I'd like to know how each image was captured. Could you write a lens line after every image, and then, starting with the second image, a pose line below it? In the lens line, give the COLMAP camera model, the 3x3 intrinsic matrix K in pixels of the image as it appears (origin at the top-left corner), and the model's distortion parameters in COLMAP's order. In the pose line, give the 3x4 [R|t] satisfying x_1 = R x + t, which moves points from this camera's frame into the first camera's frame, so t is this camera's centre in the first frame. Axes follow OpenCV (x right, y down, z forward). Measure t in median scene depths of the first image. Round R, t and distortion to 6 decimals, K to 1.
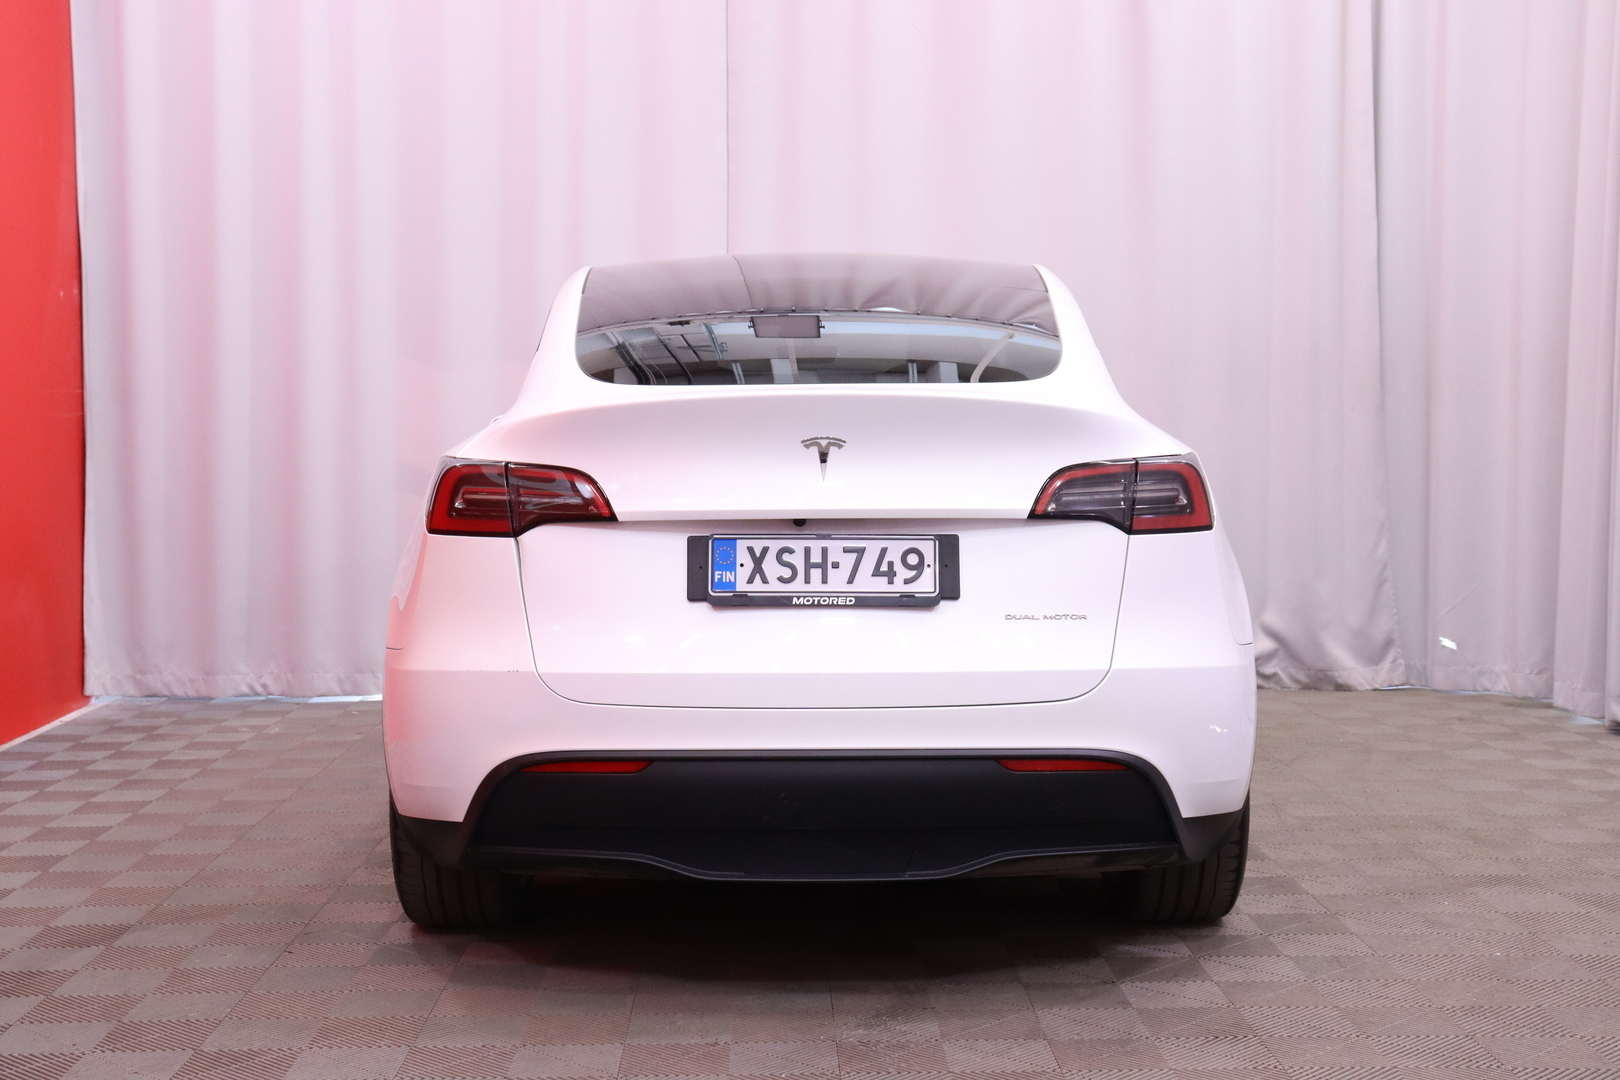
lens RADIAL K [[2147.6, 0, 812.0], [0, 2147.6, 532.4], [0, 0, 1]] dist [-0.007694, 0.000000]
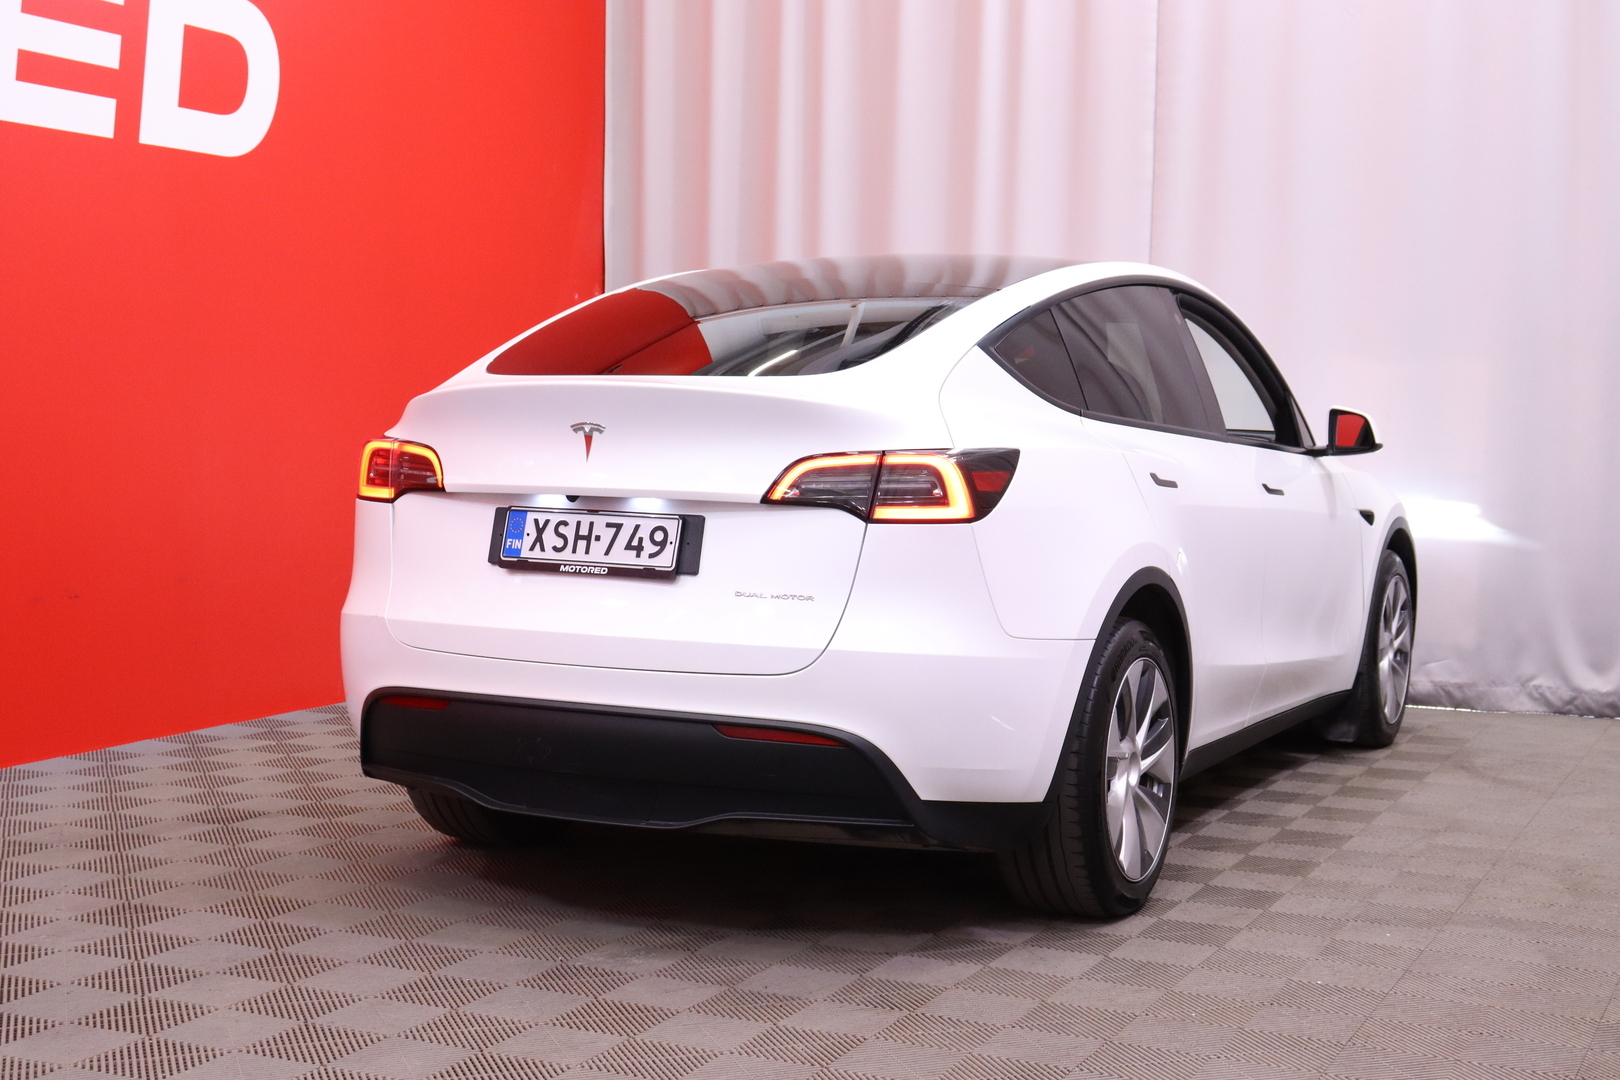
lens RADIAL K [[2175.0, 0, 811.8], [0, 2175.0, 535.2], [0, 0, 1]] dist [-0.102646, 0.000000]
pose [[0.900994, 0.045107, -0.431480, 0.595333], [-0.044008, 0.998953, 0.012536, -0.005261], [0.431593, 0.007694, 0.902036, 0.032401]]
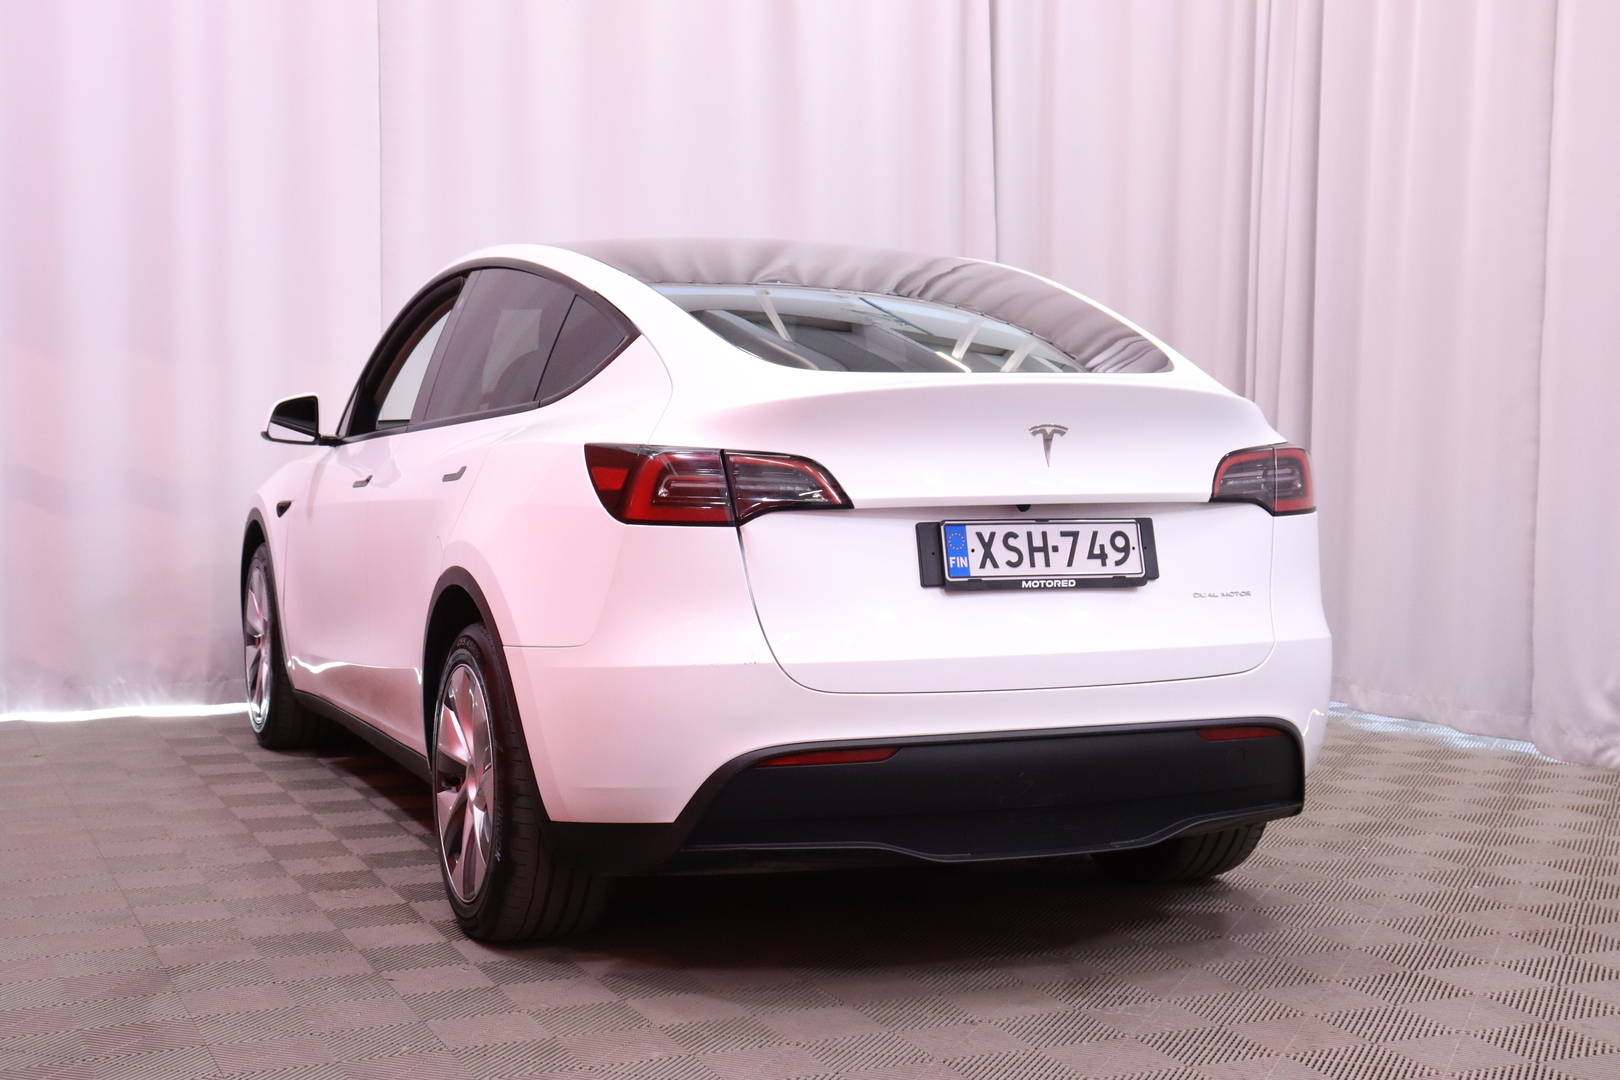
lens RADIAL K [[2222.1, 0, 809.7], [0, 2222.1, 539.6], [0, 0, 1]] dist [0.057662, 0.000000]
pose [[0.923299, -0.015711, 0.383761, -0.506943], [0.013305, 0.999872, 0.008924, -0.000315], [-0.383851, -0.003133, 0.923390, 0.058593]]
